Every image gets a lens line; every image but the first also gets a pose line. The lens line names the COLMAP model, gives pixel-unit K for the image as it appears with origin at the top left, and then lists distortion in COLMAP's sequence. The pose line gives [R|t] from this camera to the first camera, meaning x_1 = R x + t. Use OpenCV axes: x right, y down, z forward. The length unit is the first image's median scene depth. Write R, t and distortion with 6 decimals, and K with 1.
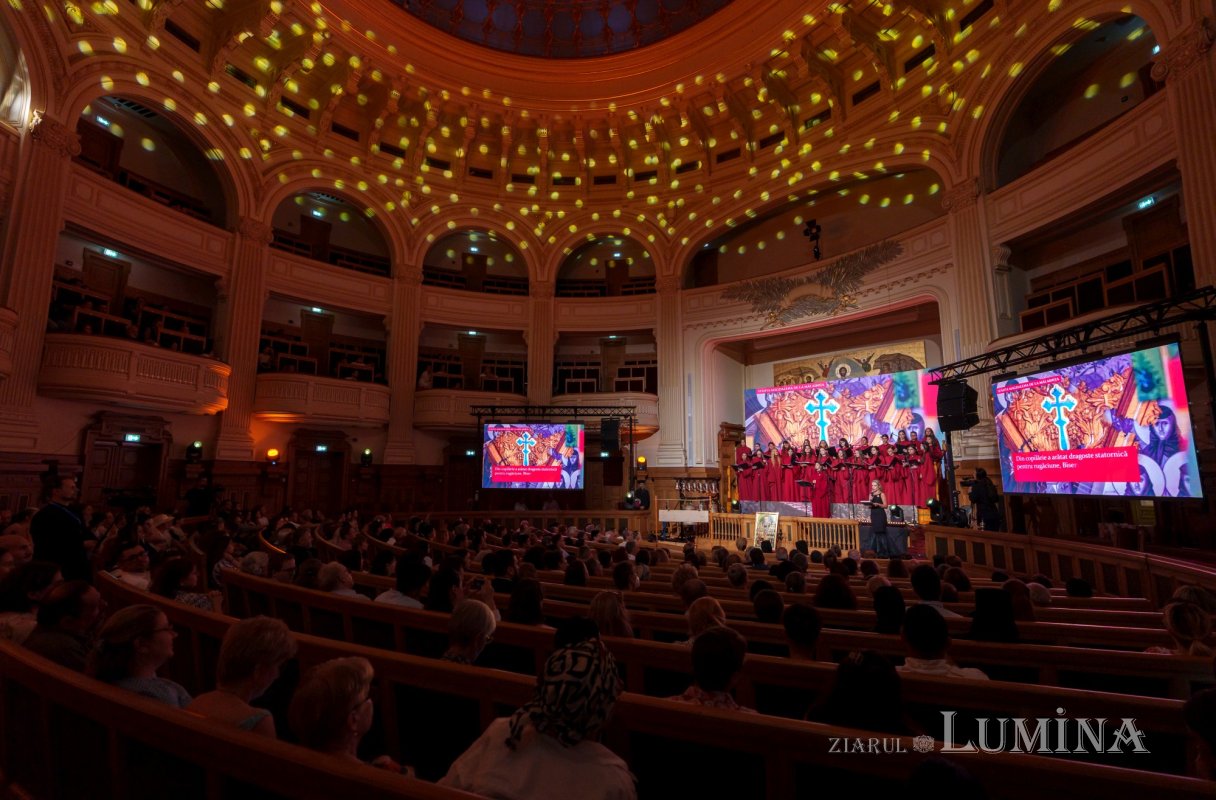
lens RADIAL K [[556.6, 0, 605.5], [0, 556.6, 400.3], [0, 0, 1]] dist [-0.000957, 0.000865]
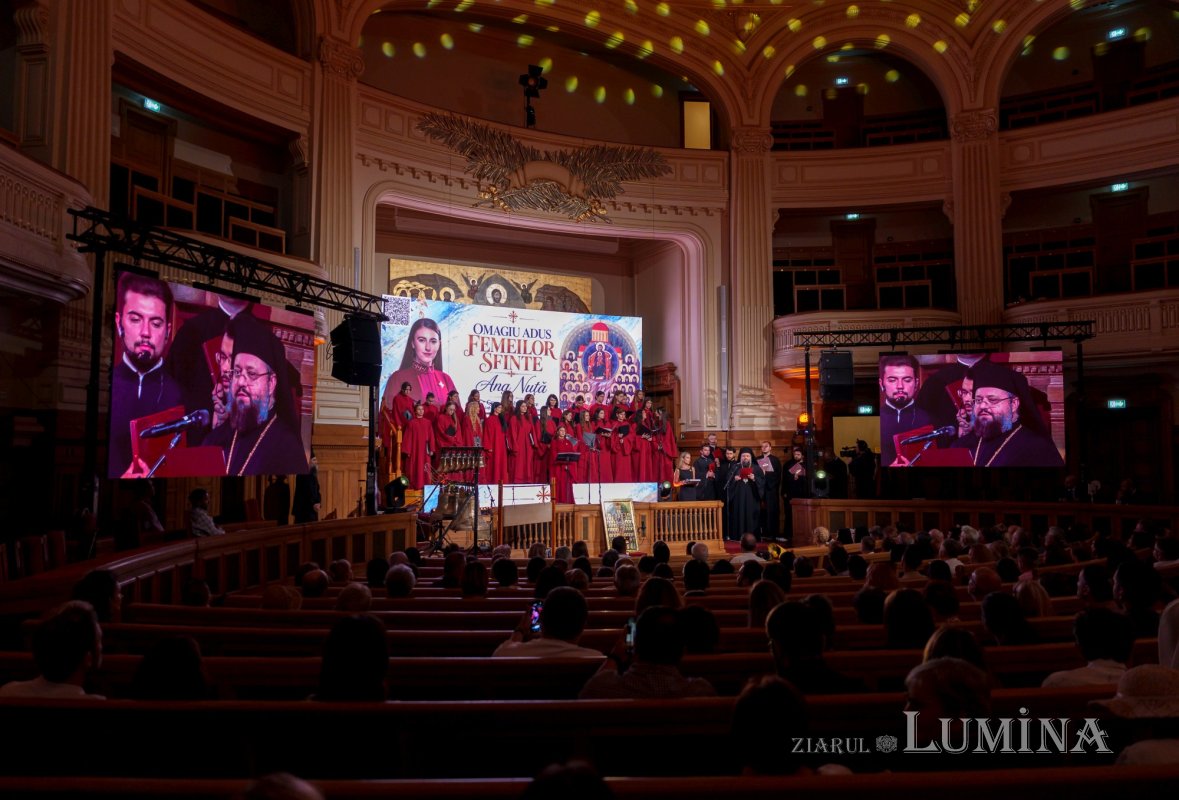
lens RADIAL K [[882.0, 0, 565.0], [0, 882.0, 396.9], [0, 0, 1]] dist [0.003833, 0.008358]
pose [[0.331621, 0.062050, 0.941370, -0.616884], [-0.134498, 0.990752, -0.017924, 0.087969], [-0.933776, -0.120668, 0.336900, 0.589418]]
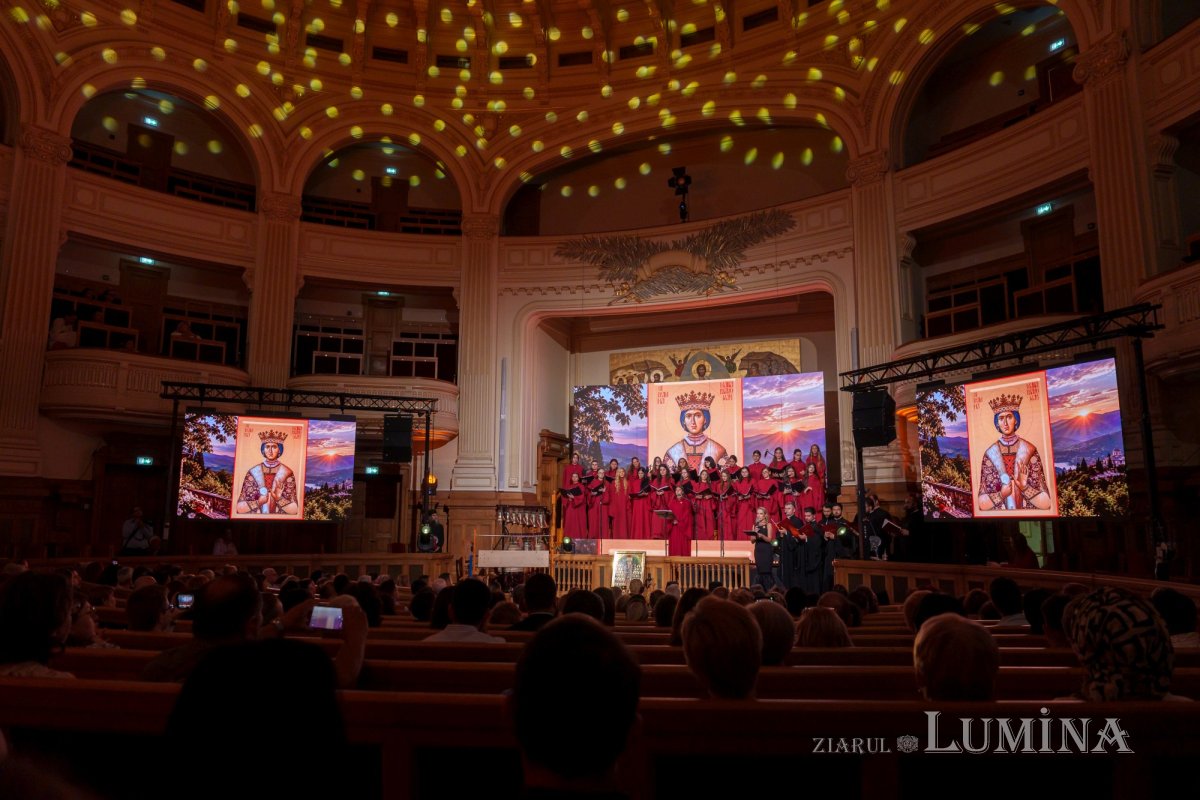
lens RADIAL K [[825.1, 0, 592.5], [0, 825.1, 400.3], [0, 0, 1]] dist [-0.003542, 0.002849]
pose [[0.925547, 0.059297, 0.373961, -0.146008], [-0.056599, 0.998231, -0.018202, 0.020261], [-0.374379, -0.004319, 0.927266, 0.004384]]
